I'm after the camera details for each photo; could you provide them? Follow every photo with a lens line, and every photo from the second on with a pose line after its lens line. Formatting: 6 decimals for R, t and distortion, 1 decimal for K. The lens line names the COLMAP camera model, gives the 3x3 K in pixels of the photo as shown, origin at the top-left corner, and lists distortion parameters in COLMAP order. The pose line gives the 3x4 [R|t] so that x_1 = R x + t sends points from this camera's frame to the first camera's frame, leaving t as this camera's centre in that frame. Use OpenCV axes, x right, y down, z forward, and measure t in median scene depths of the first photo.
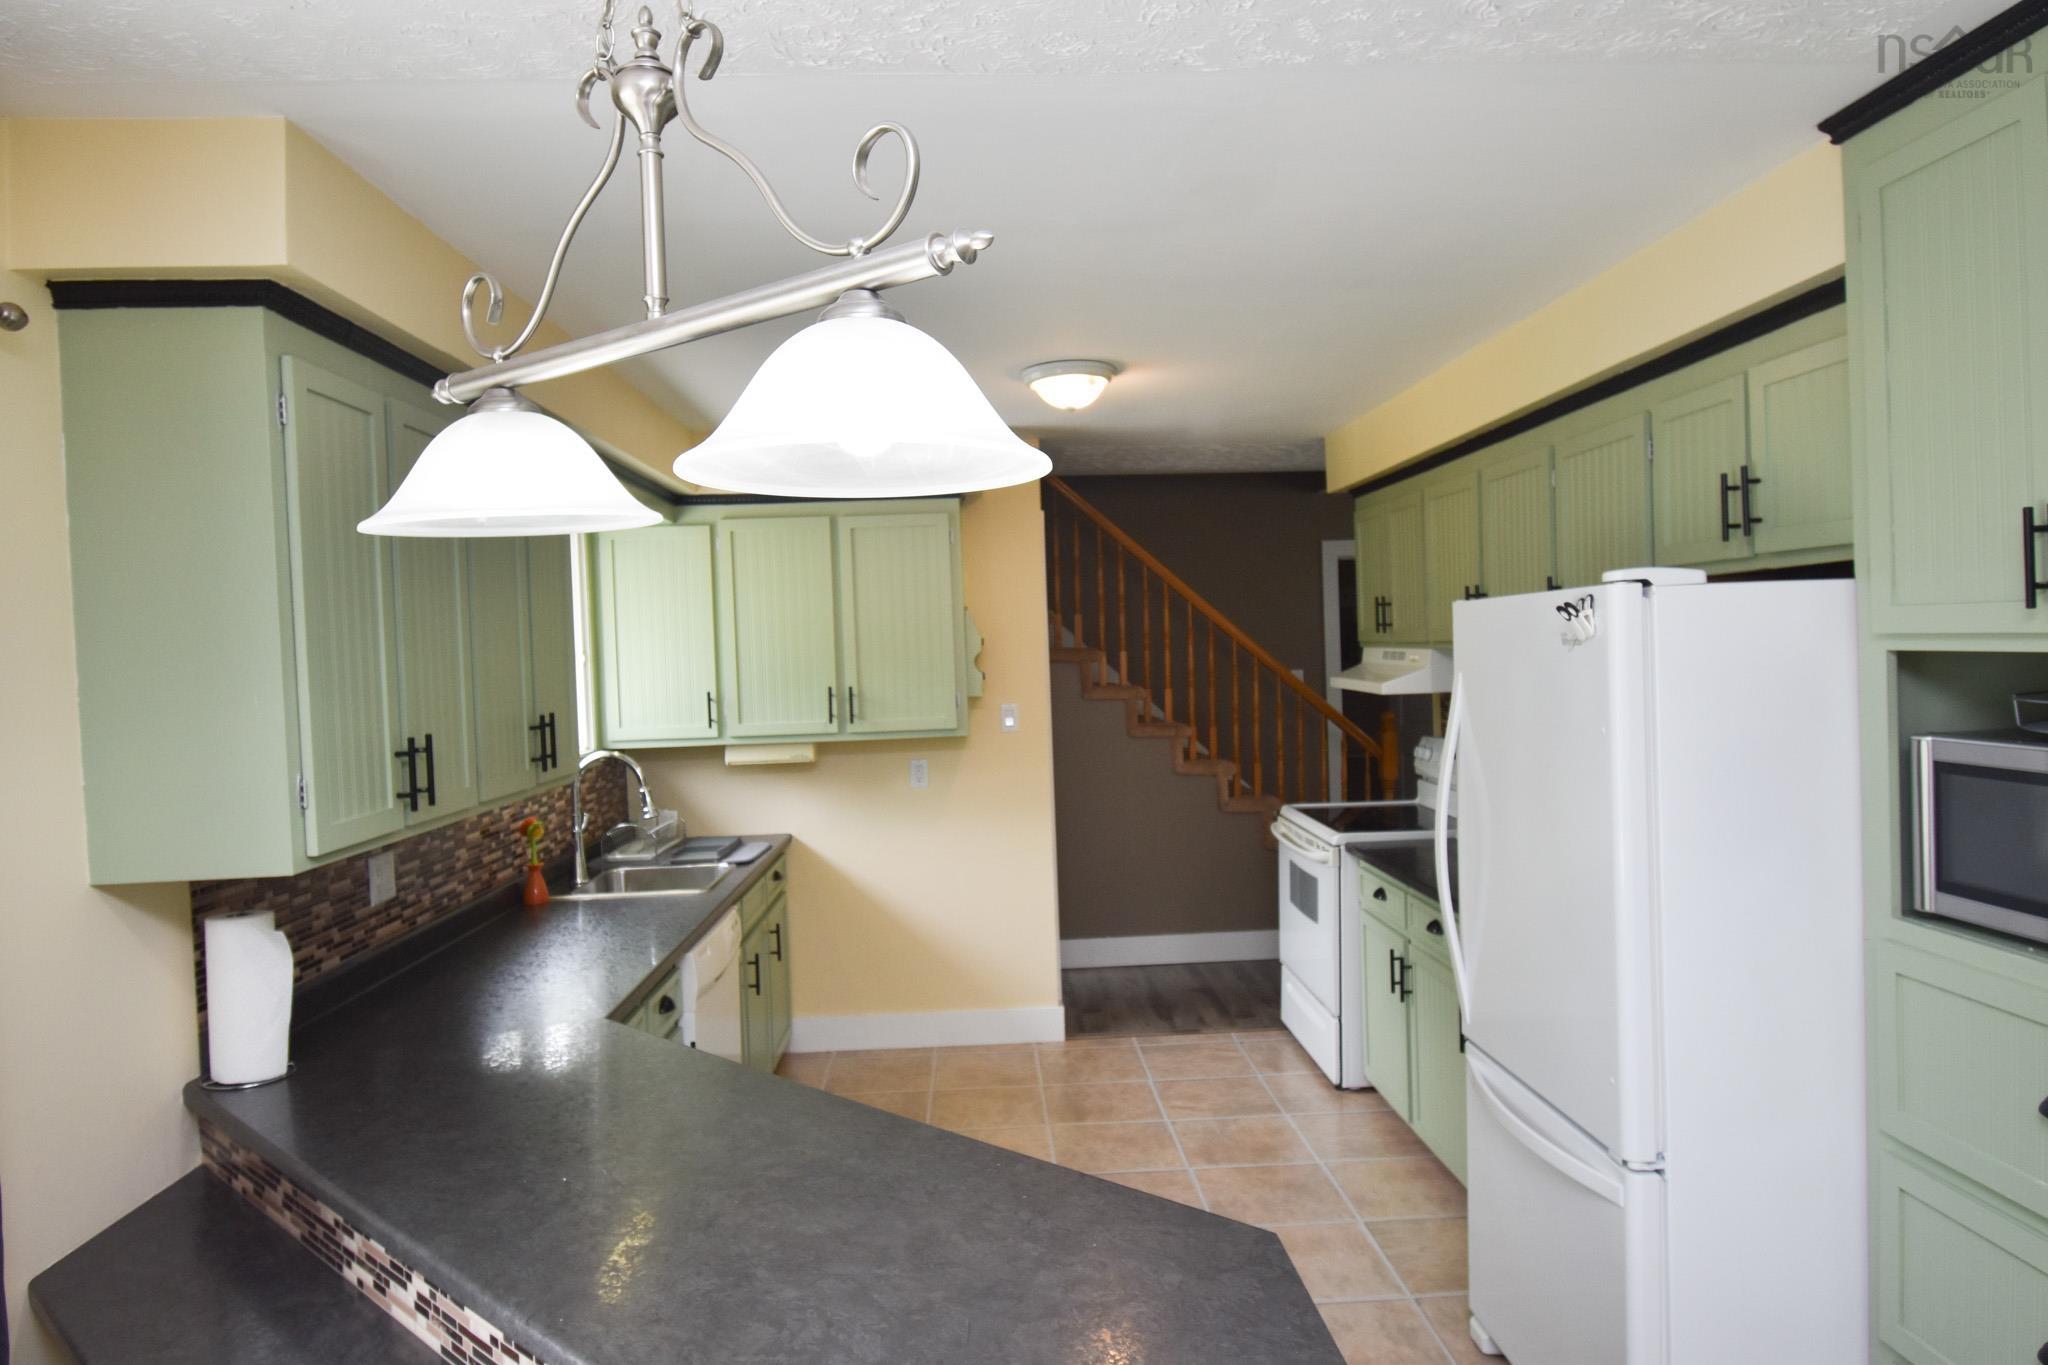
lens RADIAL K [[1233.5, 0, 1024.3], [0, 1233.5, 680.7], [0, 0, 1]] dist [-0.000338, 0.000260]
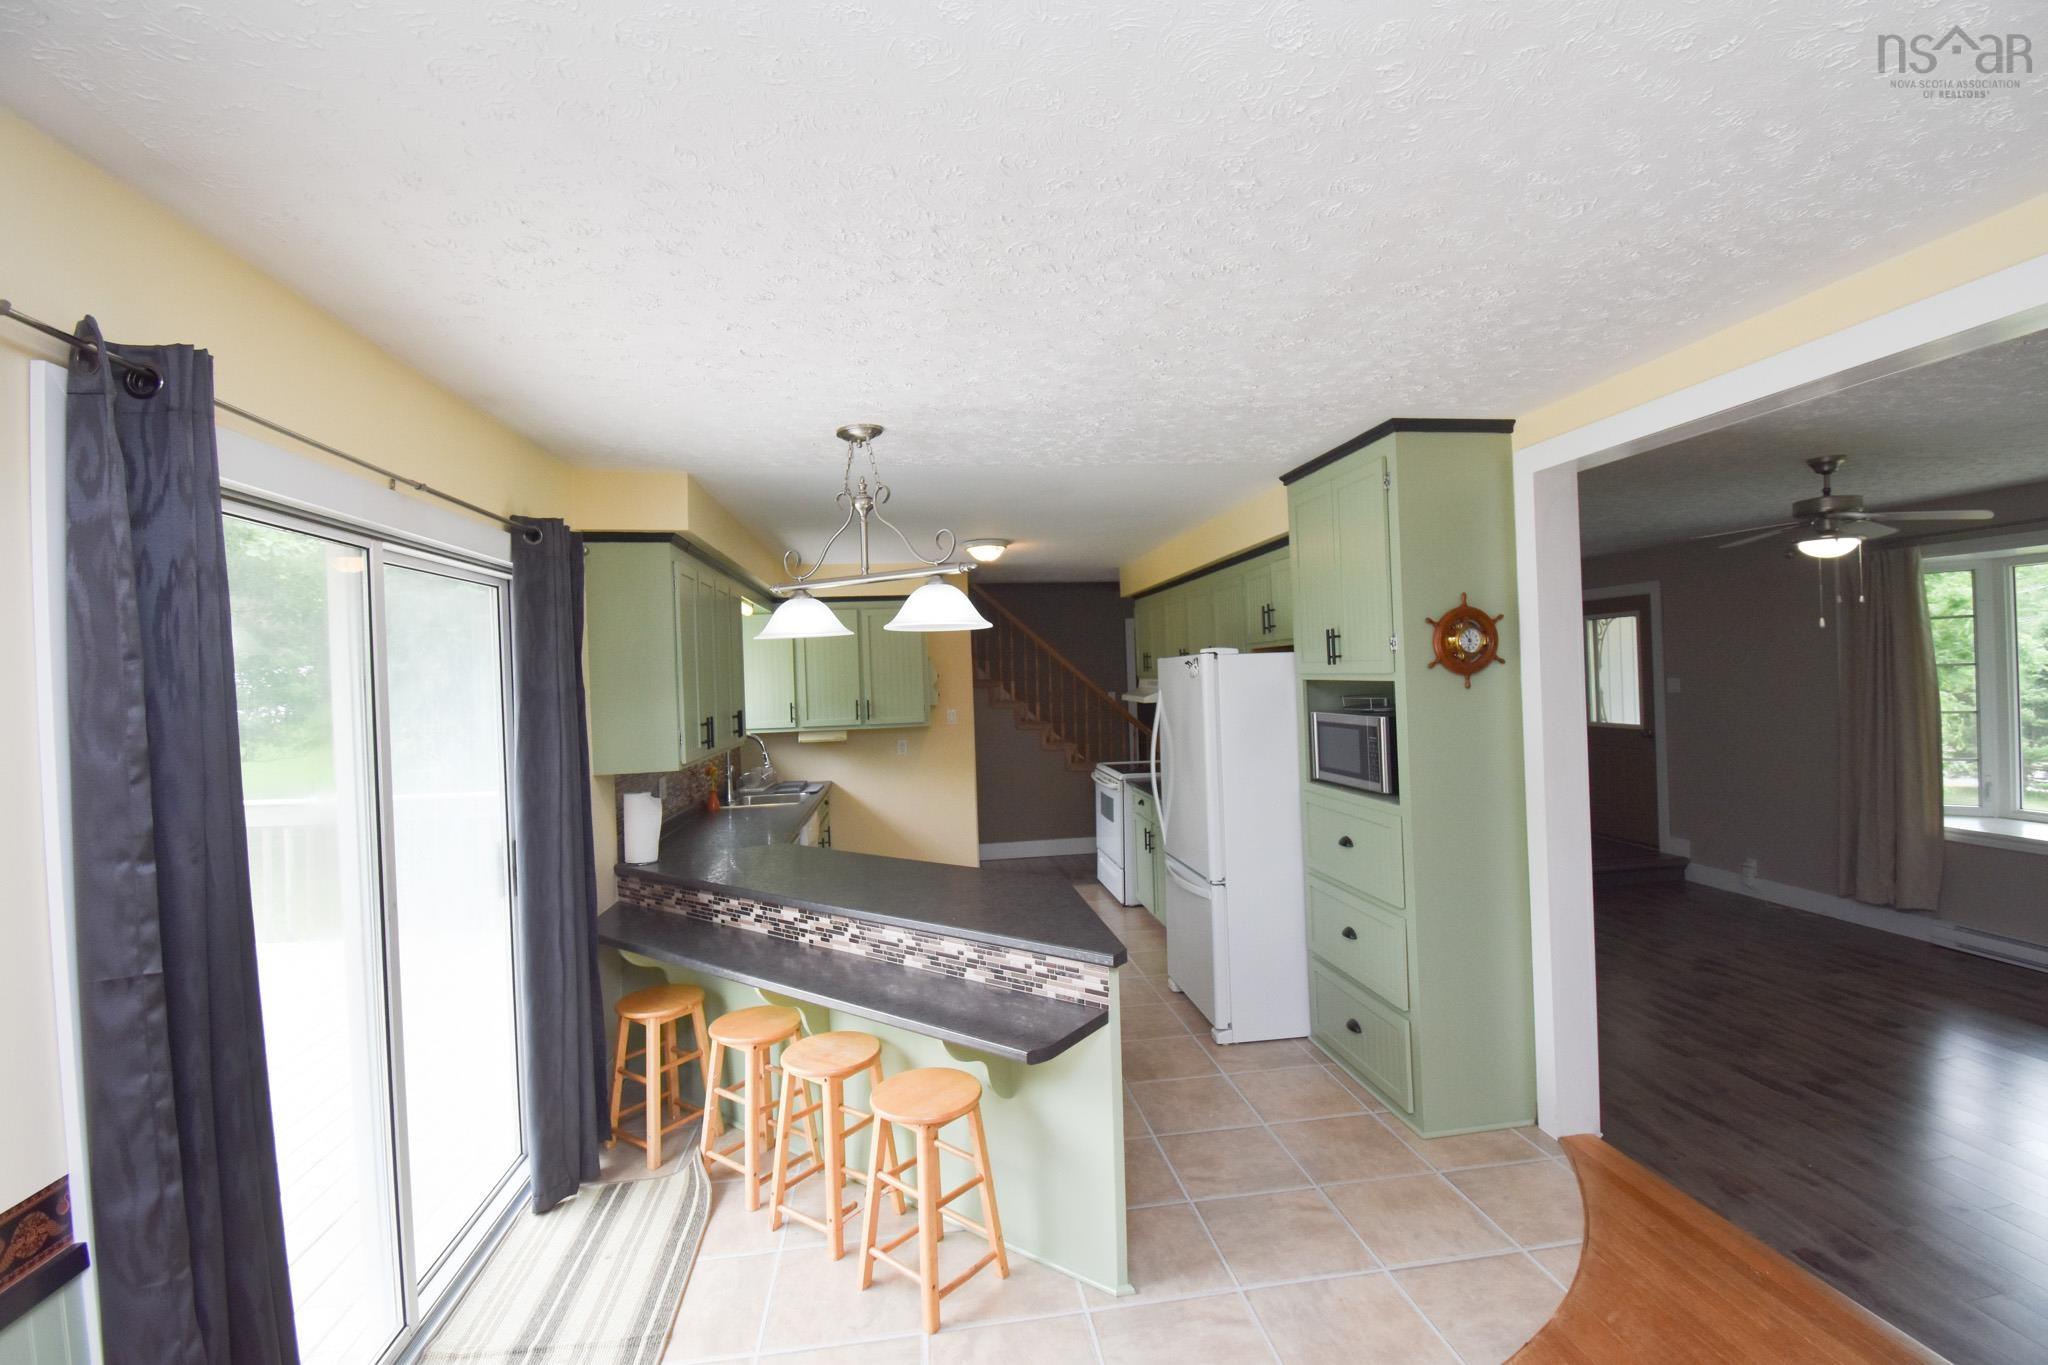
lens RADIAL K [[896.3, 0, 1027.4], [0, 896.3, 671.3], [0, 0, 1]] dist [0.027979, -0.028857]
pose [[0.995335, 0.000700, 0.096475, -0.033637], [0.002827, 0.999333, -0.036416, 0.012400], [-0.096436, 0.036518, 0.994669, -0.414216]]
